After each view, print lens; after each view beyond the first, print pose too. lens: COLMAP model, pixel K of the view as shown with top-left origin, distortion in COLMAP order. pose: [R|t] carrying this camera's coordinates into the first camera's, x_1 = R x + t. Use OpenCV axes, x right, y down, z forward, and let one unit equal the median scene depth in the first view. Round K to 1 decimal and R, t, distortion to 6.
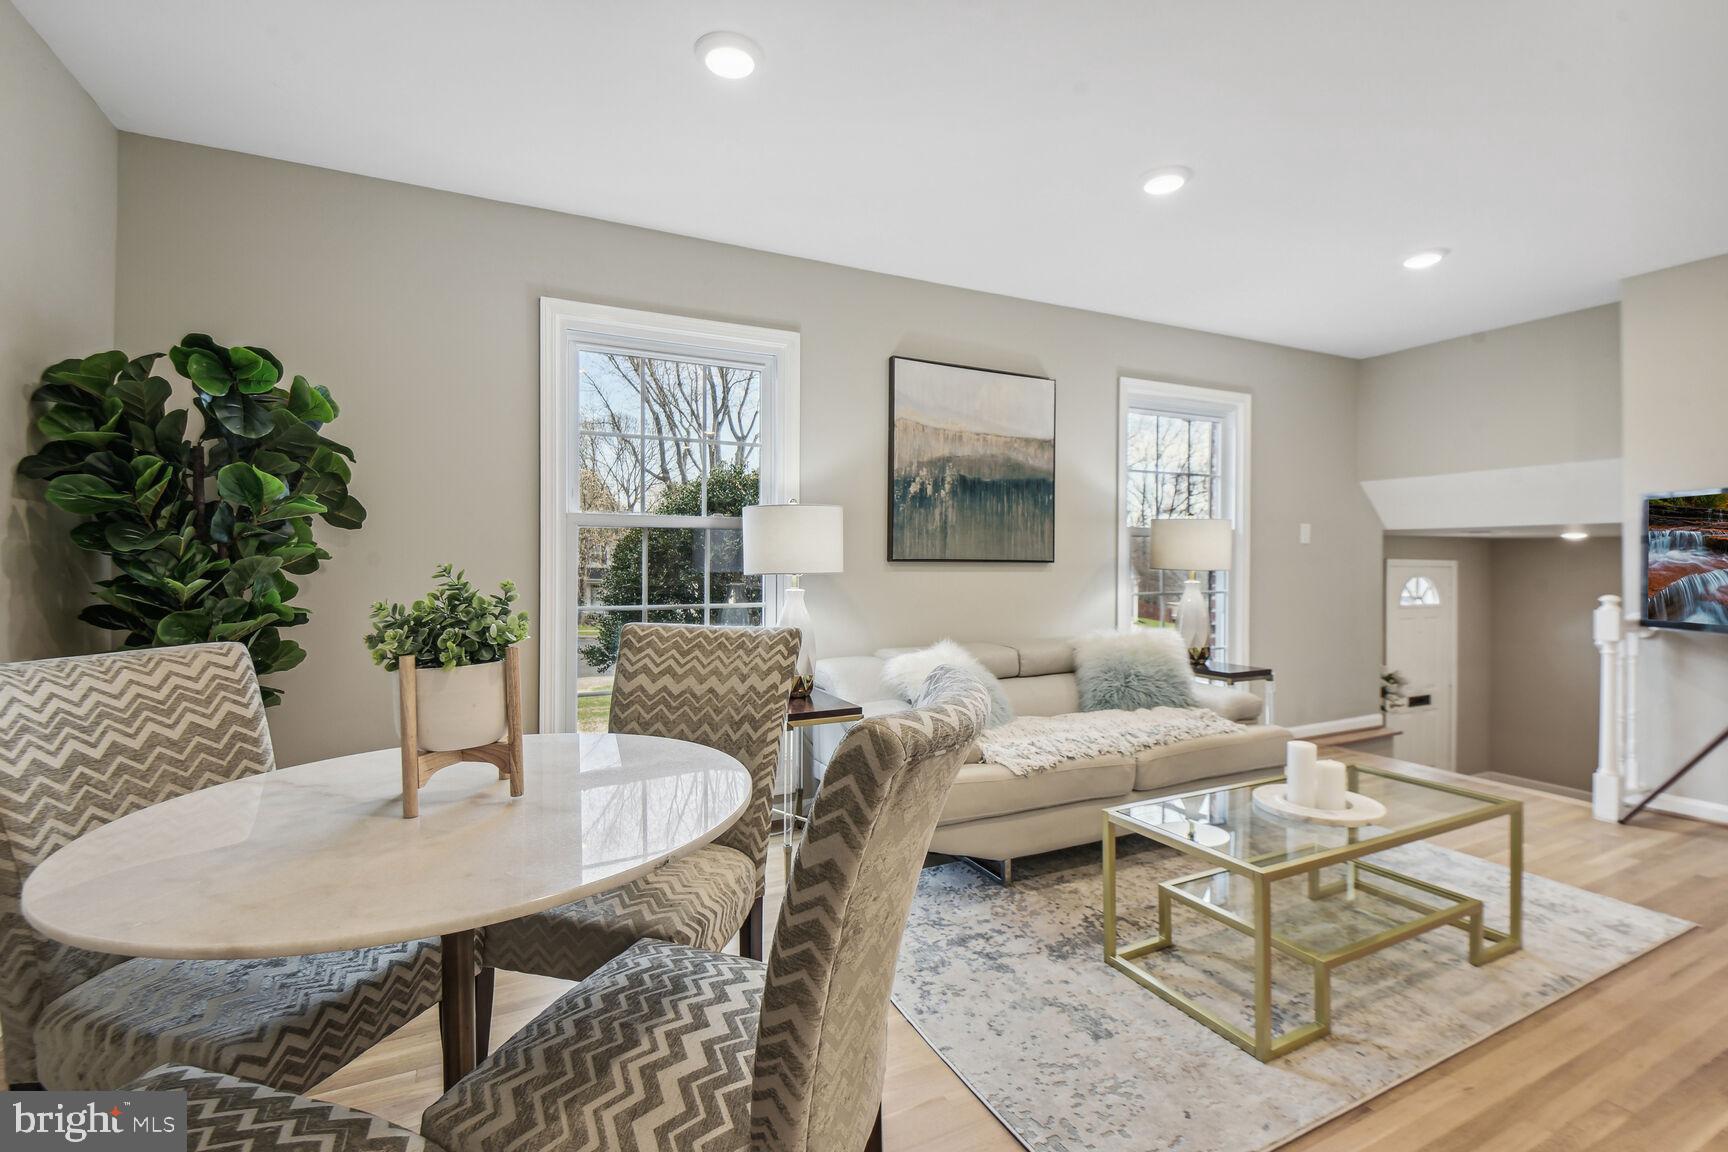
lens RADIAL K [[795.6, 0, 873.2], [0, 795.6, 554.7], [0, 0, 1]] dist [0.016232, -0.016942]
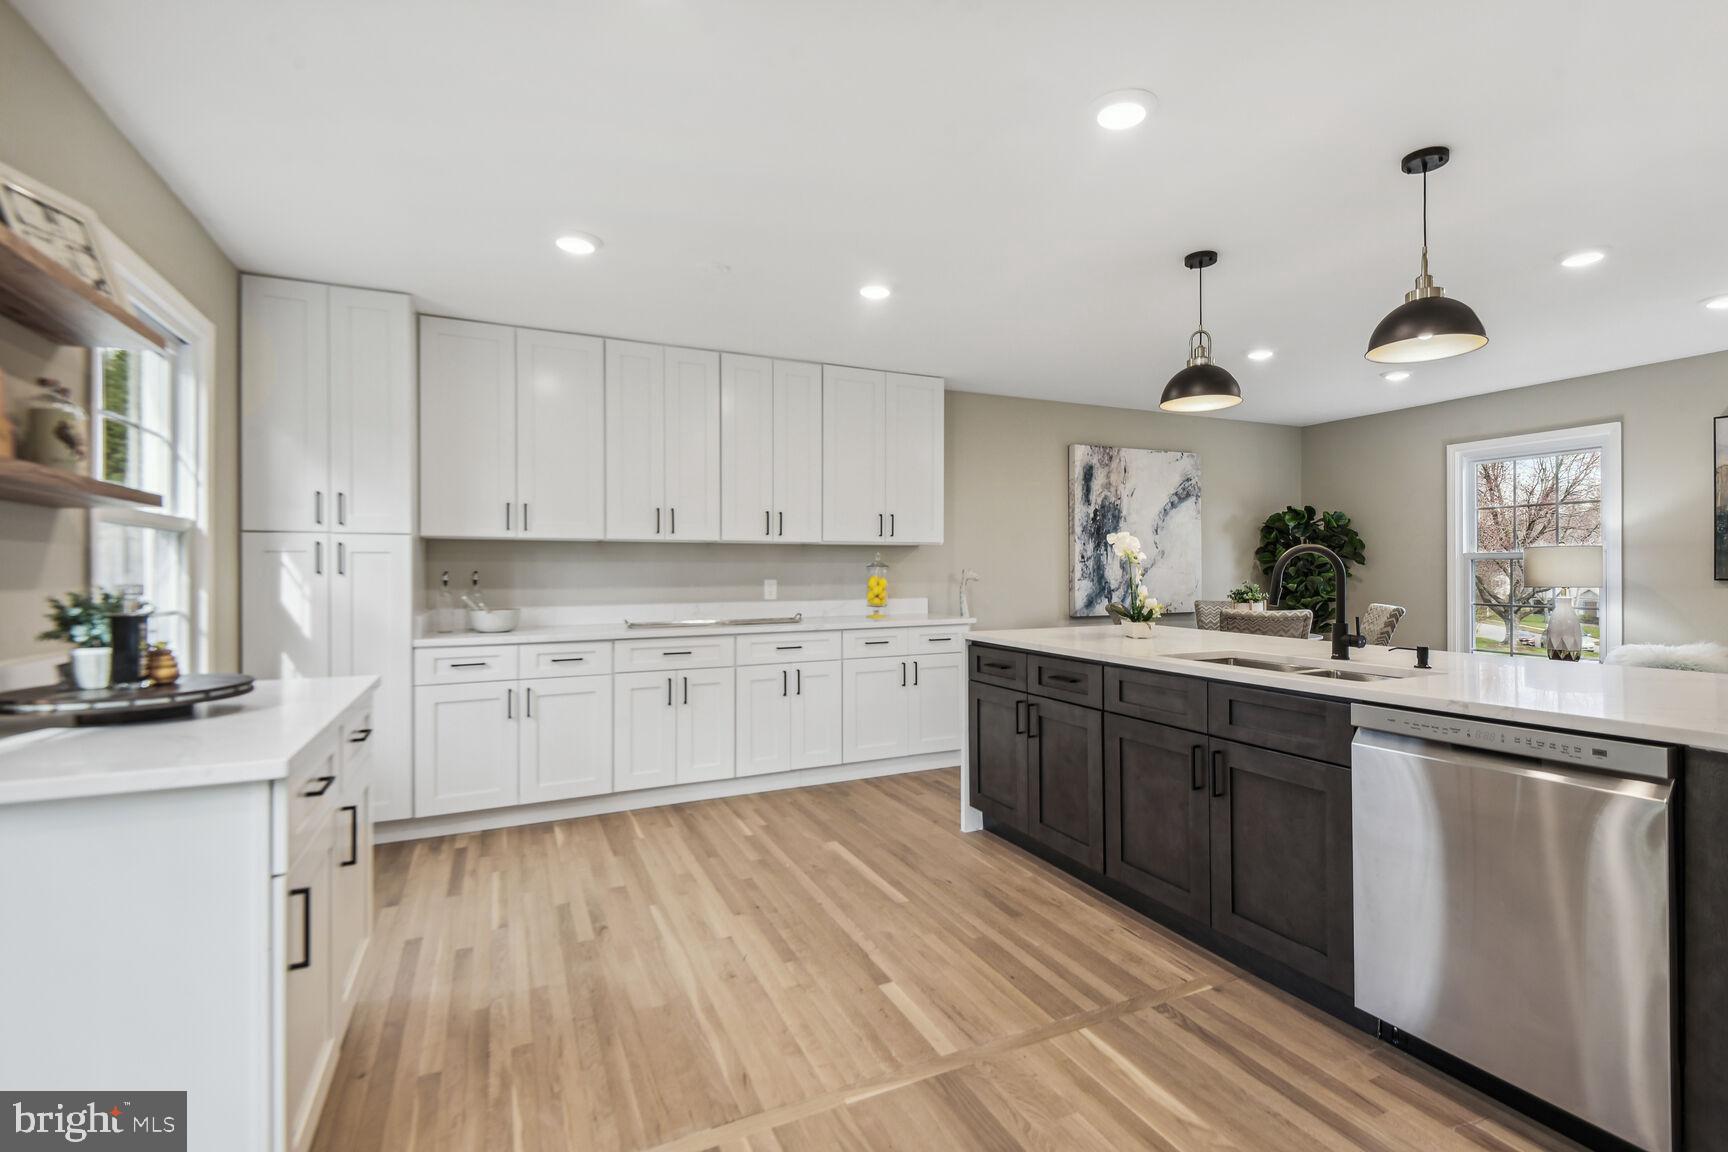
lens RADIAL K [[795.6, 0, 862.6], [0, 795.6, 571.2], [0, 0, 1]] dist [0.016232, -0.016942]
pose [[-0.046144, -0.000716, -0.998935, 1.360387], [0.013647, 0.999906, -0.001348, -0.023319], [0.998842, -0.013695, -0.046130, -0.300012]]
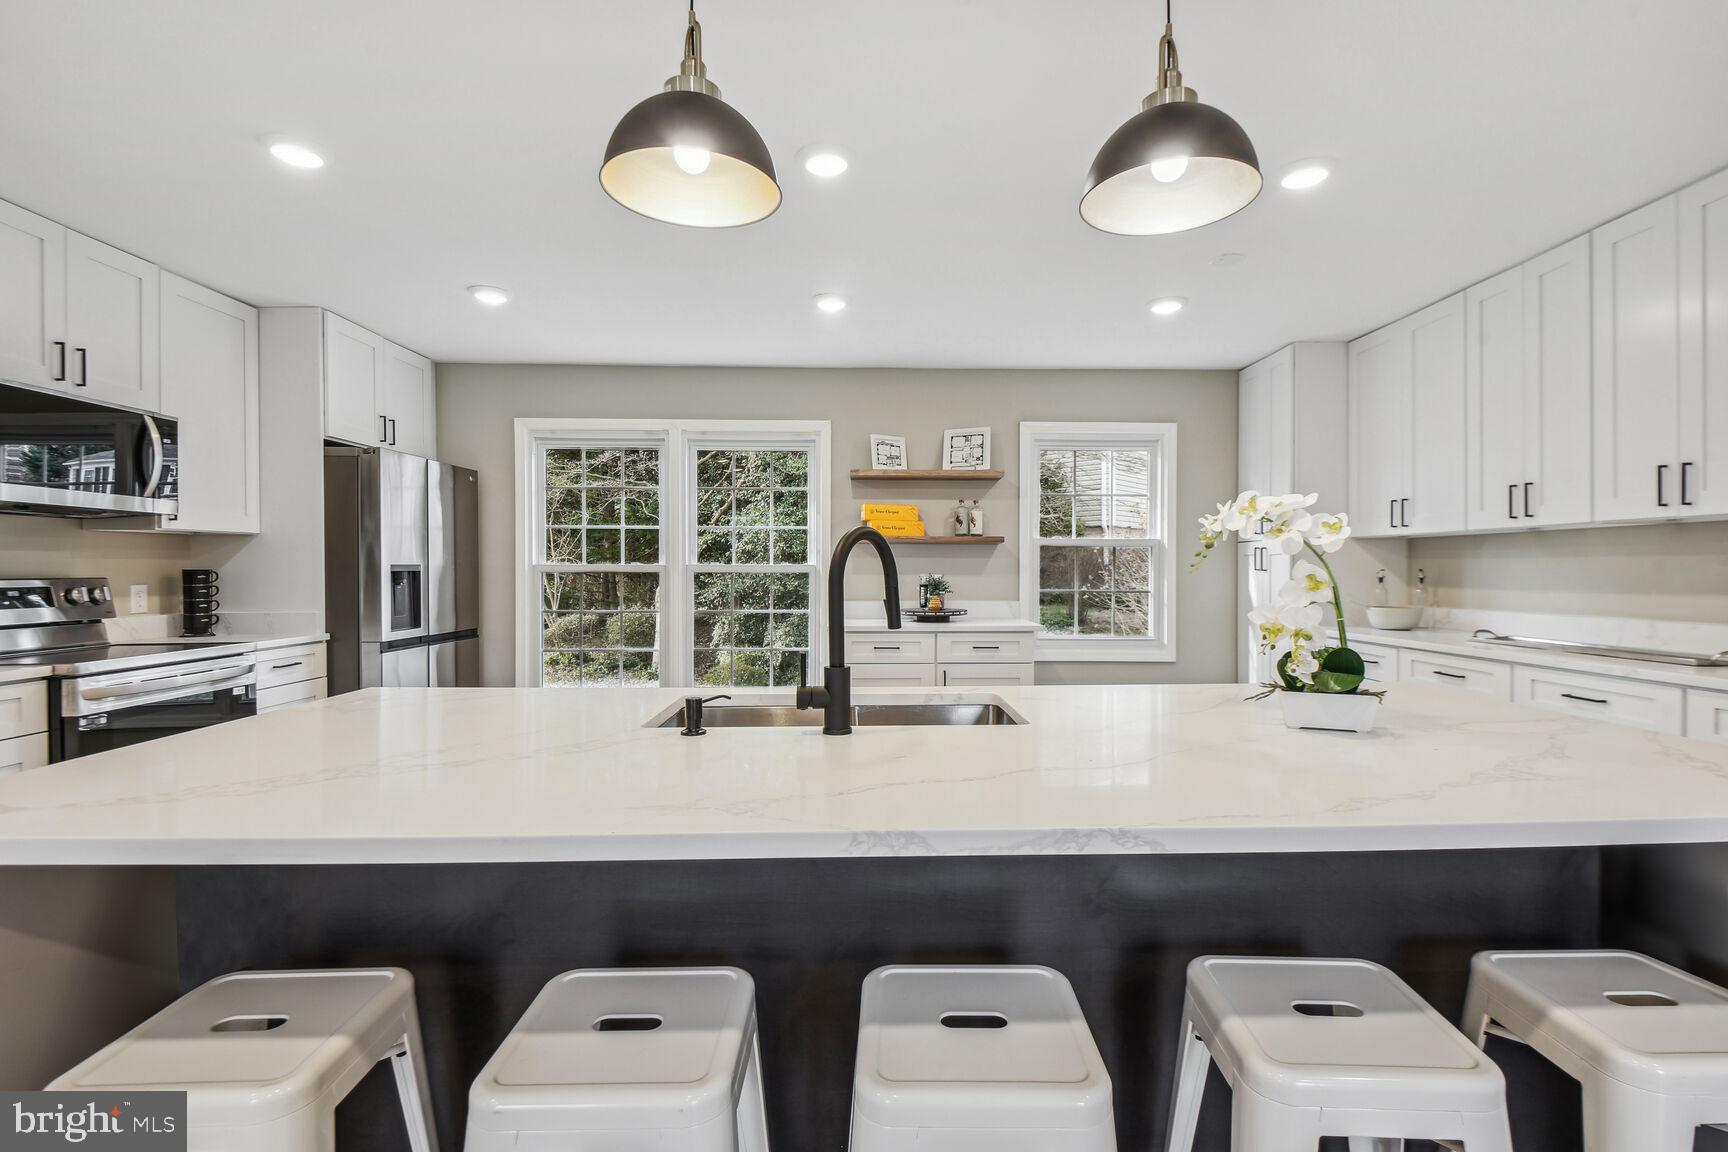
lens RADIAL K [[795.6, 0, 874.4], [0, 795.6, 574.6], [0, 0, 1]] dist [0.016232, -0.016942]
pose [[-0.901348, -0.003791, 0.433079, 0.433706], [-0.006246, 0.999971, -0.004245, -0.013533], [-0.433051, -0.006531, -0.901346, 0.510821]]
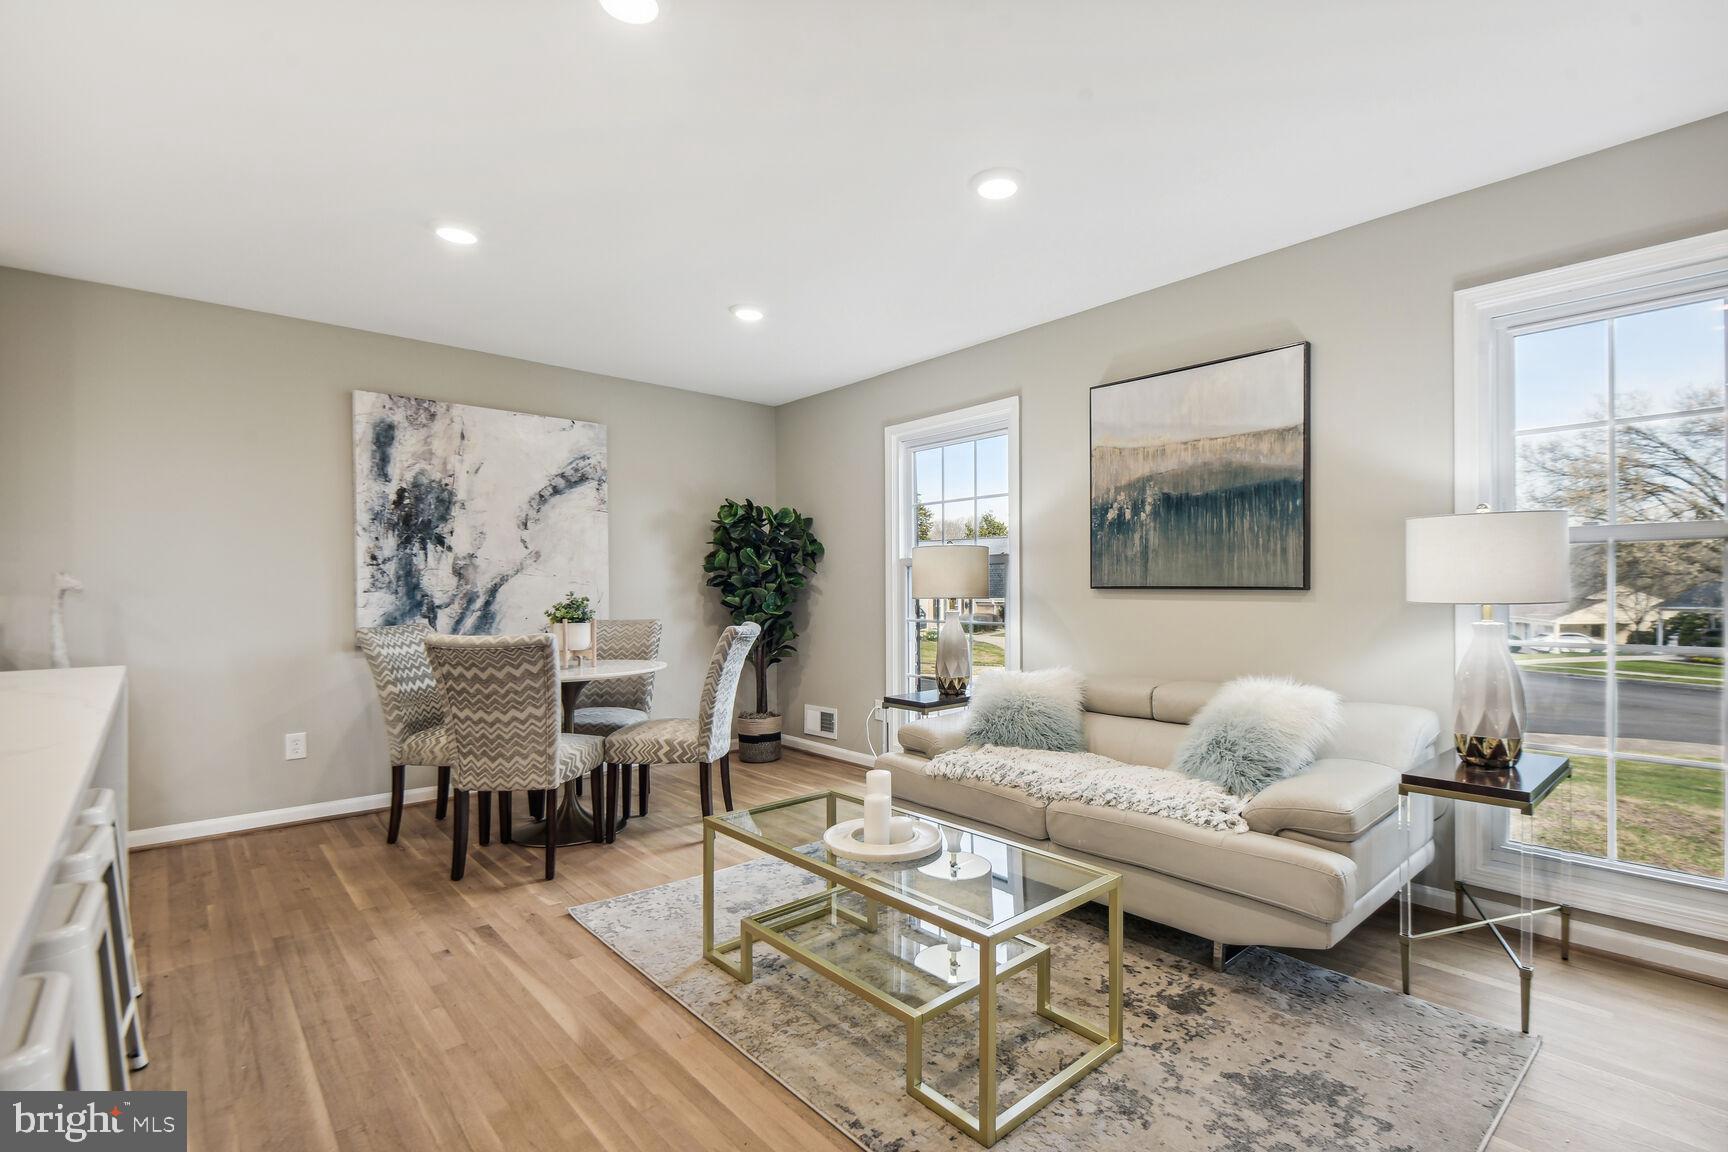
lens RADIAL K [[795.6, 0, 893.8], [0, 795.6, 595.1], [0, 0, 1]] dist [0.016232, -0.016942]
pose [[0.259660, 0.004902, -0.965688, 0.964221], [0.013844, 0.999865, 0.008798, 0.004037], [0.965601, -0.015653, 0.259557, 0.493022]]
